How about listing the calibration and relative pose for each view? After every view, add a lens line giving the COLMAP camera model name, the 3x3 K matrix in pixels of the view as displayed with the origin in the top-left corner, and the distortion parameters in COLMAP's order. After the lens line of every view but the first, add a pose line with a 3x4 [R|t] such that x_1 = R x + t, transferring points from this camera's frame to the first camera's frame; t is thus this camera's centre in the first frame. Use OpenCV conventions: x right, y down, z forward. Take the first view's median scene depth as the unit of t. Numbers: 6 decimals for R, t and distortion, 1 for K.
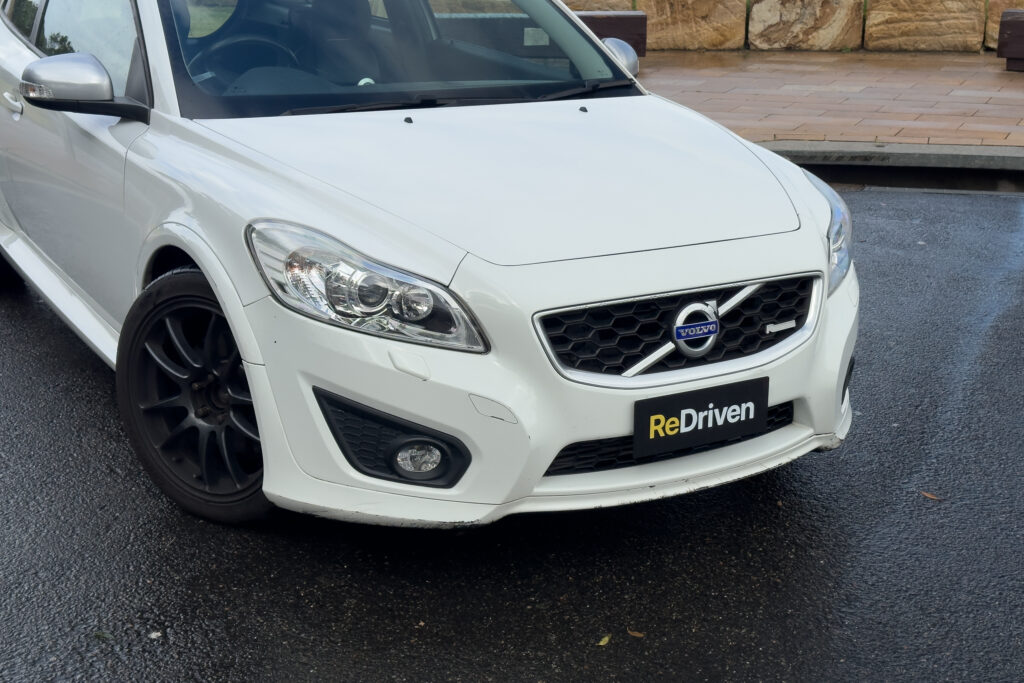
lens RADIAL K [[1341.3, 0, 510.5], [0, 1341.3, 321.8], [0, 0, 1]] dist [0.184059, -0.262500]
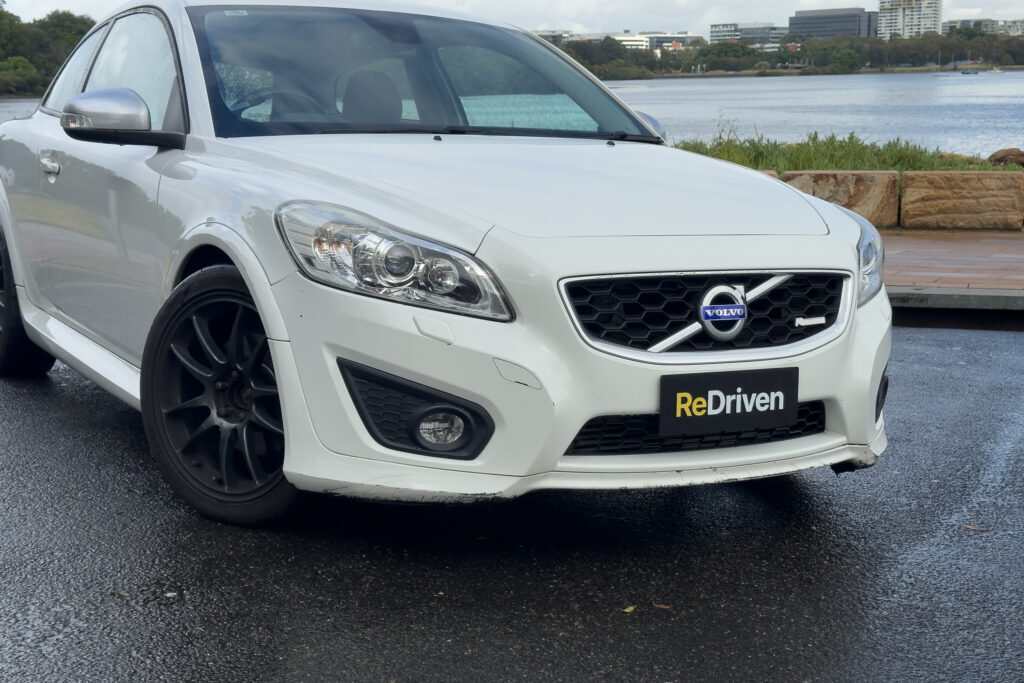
lens RADIAL K [[1399.4, 0, 491.7], [0, 1399.4, 341.1], [0, 0, 1]] dist [0.163809, -0.140601]
pose [[0.999385, 0.012274, -0.032842, 0.001679], [-0.016859, 0.989550, -0.143203, 0.177804], [0.030741, 0.143668, 0.989148, -0.025694]]
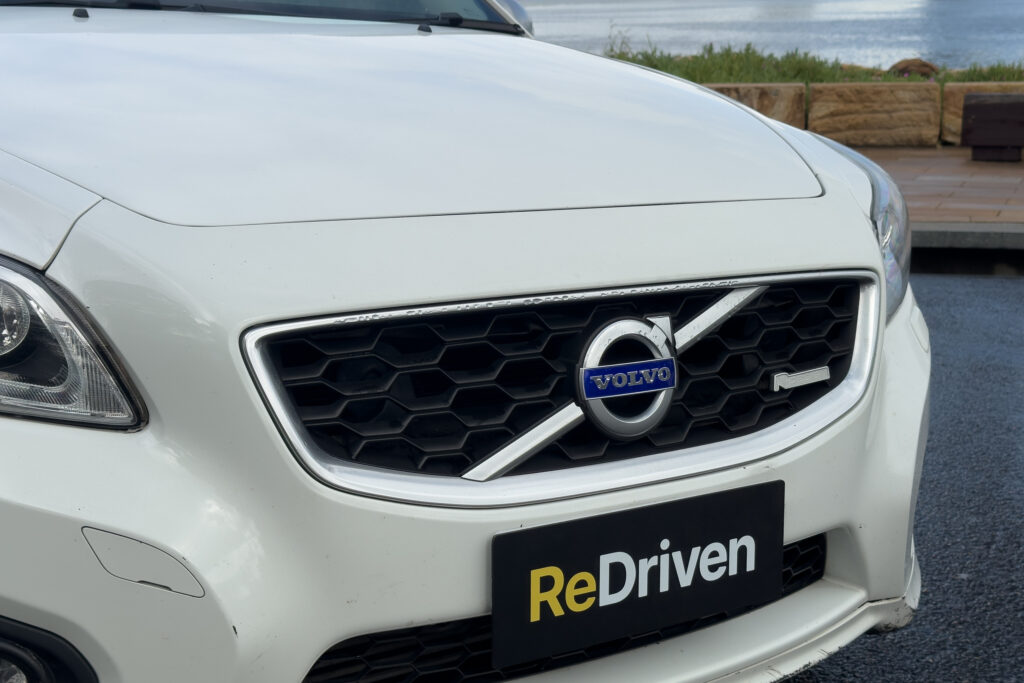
lens RADIAL K [[1399.4, 0, 491.7], [0, 1399.4, 341.1], [0, 0, 1]] dist [0.163809, -0.140601]
pose [[0.999125, -0.010599, 0.040470, 0.071879], [0.014091, 0.996109, -0.087000, 0.034438], [-0.039391, 0.087494, 0.995386, 0.523856]]
